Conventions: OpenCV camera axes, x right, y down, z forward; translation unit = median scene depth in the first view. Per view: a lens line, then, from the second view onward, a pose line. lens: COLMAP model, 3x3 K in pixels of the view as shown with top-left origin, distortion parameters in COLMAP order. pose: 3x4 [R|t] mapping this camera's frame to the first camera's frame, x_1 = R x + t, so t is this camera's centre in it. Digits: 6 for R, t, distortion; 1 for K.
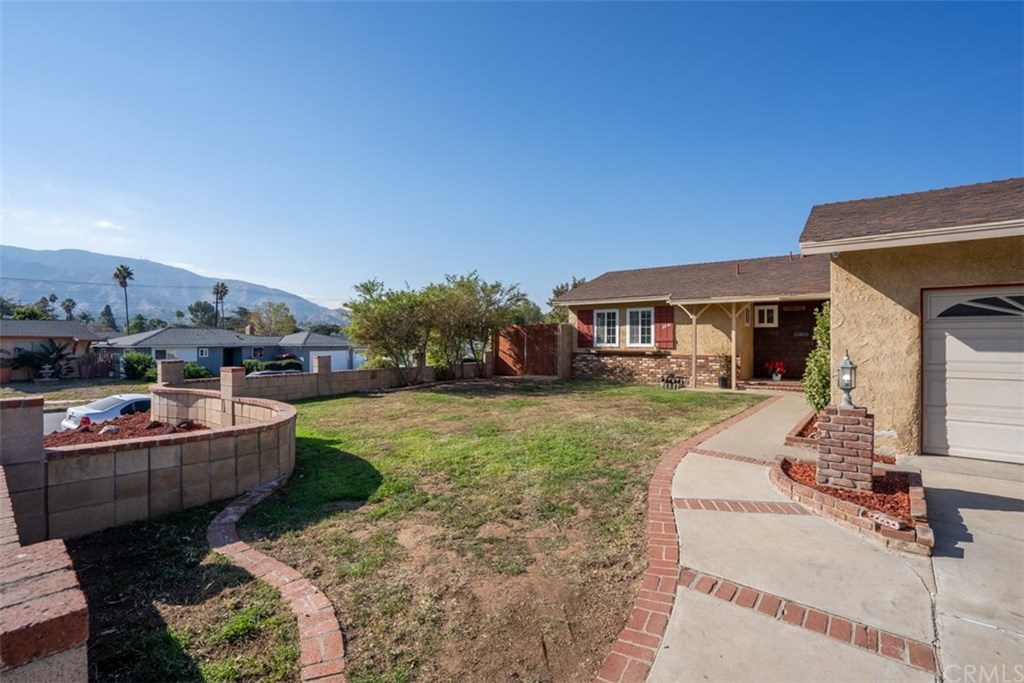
lens RADIAL K [[523.7, 0, 512.0], [0, 523.7, 341.5], [0, 0, 1]] dist [-0.045941, 0.001599]
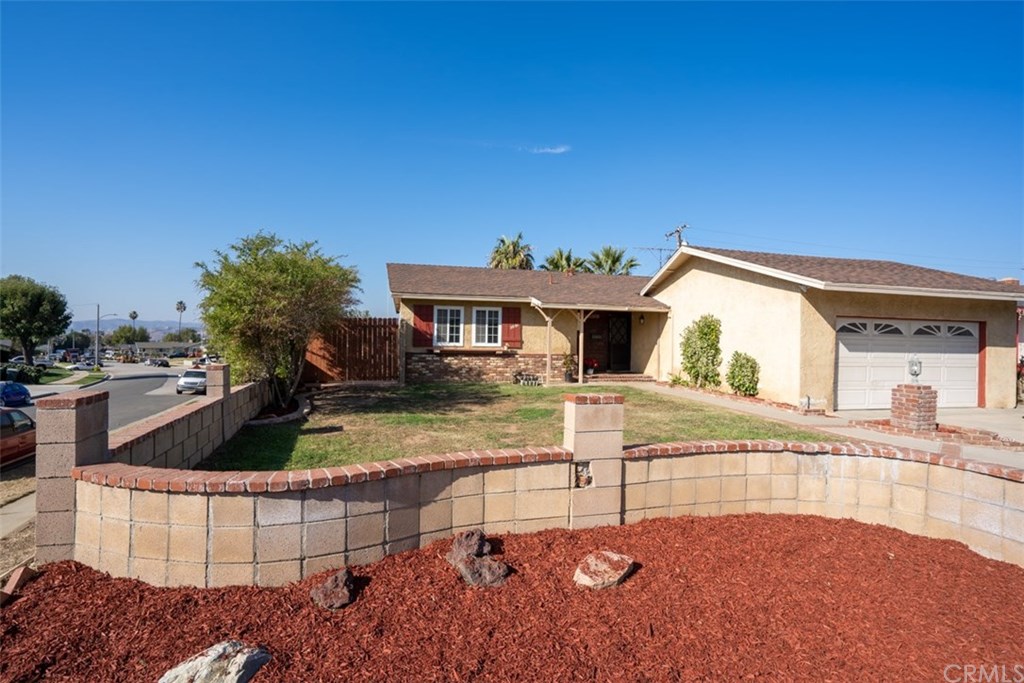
lens RADIAL K [[523.7, 0, 512.0], [0, 523.7, 341.5], [0, 0, 1]] dist [-0.045941, 0.001599]
pose [[0.579830, 0.007300, 0.814705, -0.535862], [-0.014115, 0.999900, 0.001087, -0.000686], [-0.814615, -0.012130, 0.579875, 0.378462]]
